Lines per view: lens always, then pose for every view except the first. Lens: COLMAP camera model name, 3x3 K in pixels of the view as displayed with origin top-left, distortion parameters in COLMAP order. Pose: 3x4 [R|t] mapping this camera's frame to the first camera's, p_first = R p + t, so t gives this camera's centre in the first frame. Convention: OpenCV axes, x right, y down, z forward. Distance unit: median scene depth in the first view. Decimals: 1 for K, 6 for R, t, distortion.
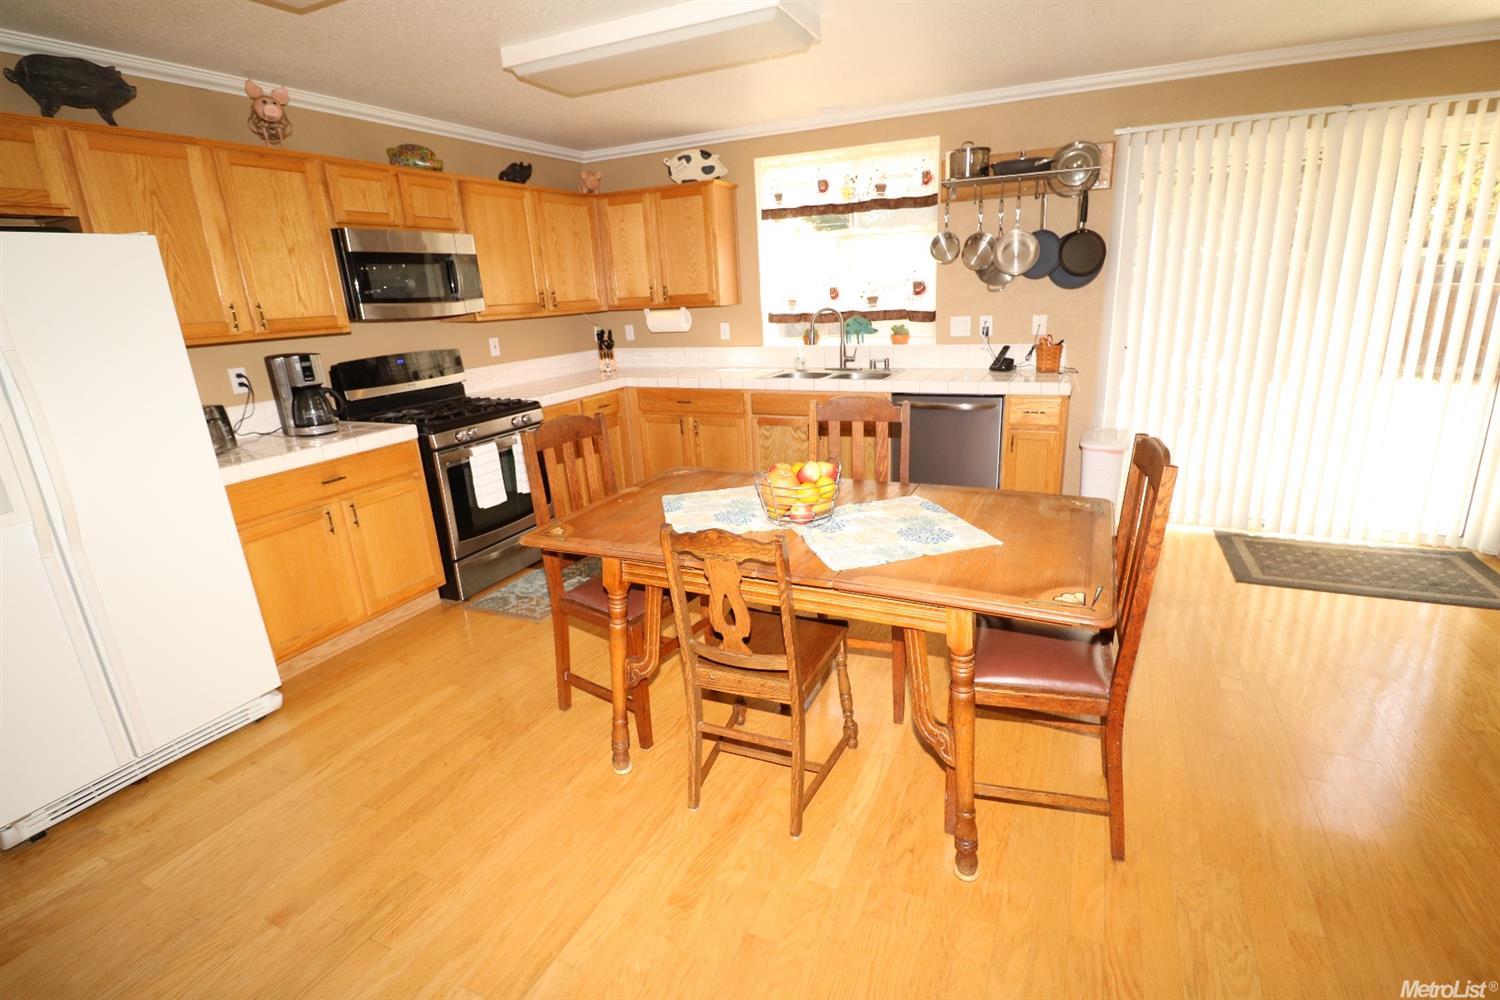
lens RADIAL K [[689.0, 0, 763.0], [0, 689.0, 495.9], [0, 0, 1]] dist [-0.003074, -0.009330]
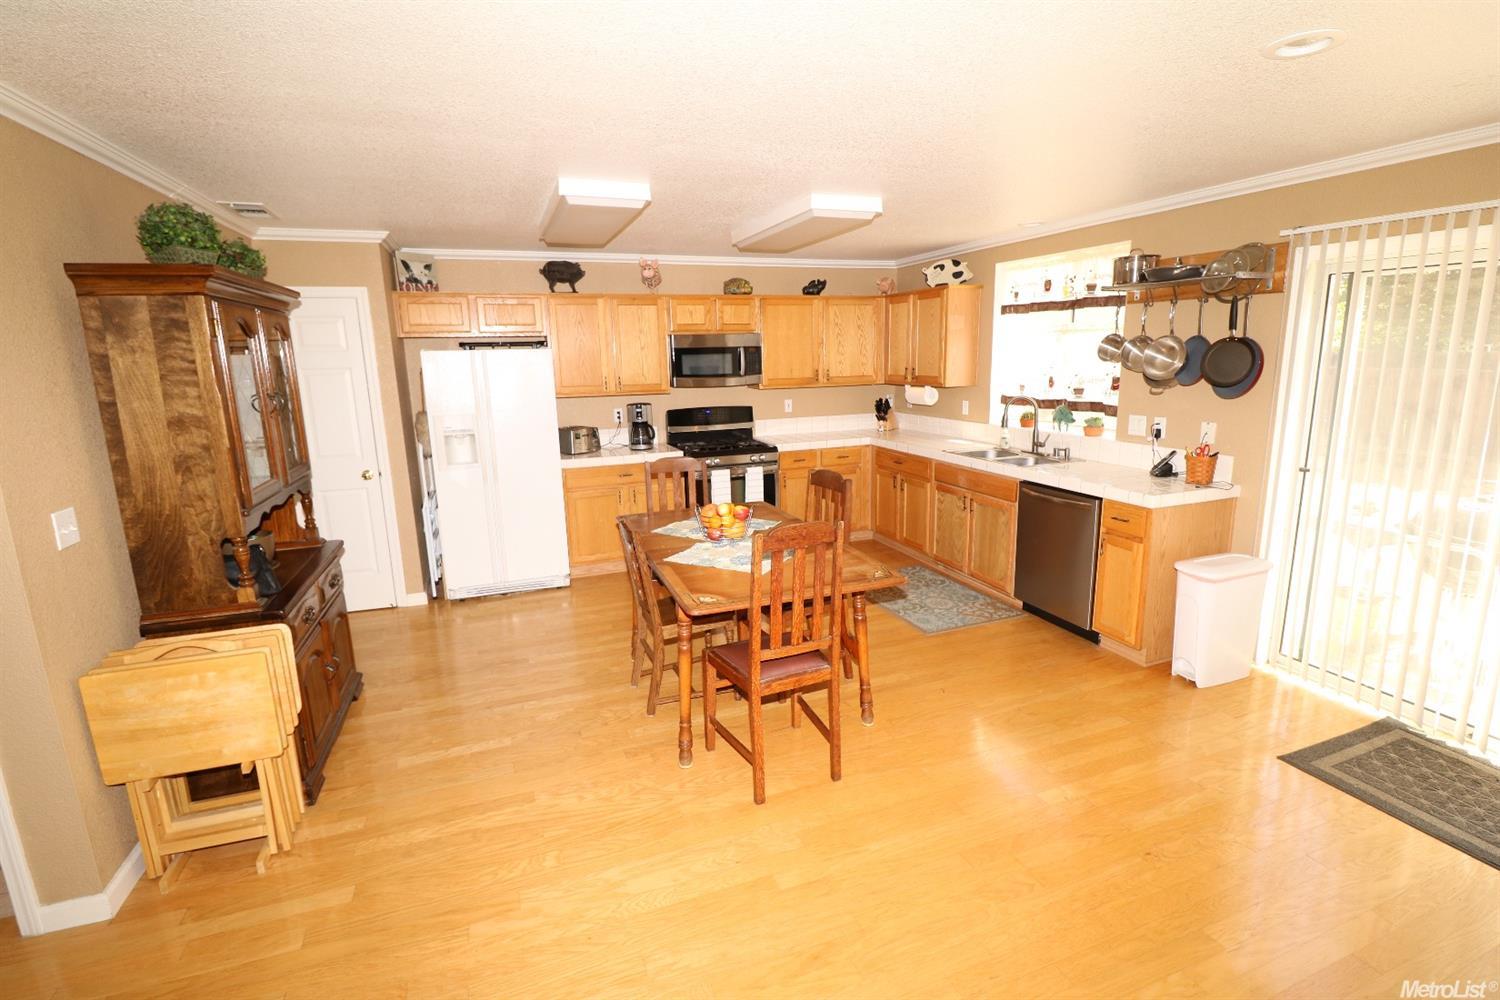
lens RADIAL K [[689.0, 0, 763.0], [0, 689.0, 495.9], [0, 0, 1]] dist [-0.003074, -0.009330]
pose [[0.720909, 0.170594, -0.671706, 0.575084], [-0.210776, 0.977287, 0.021987, -0.057438], [0.660200, 0.125729, 0.740492, -0.062019]]
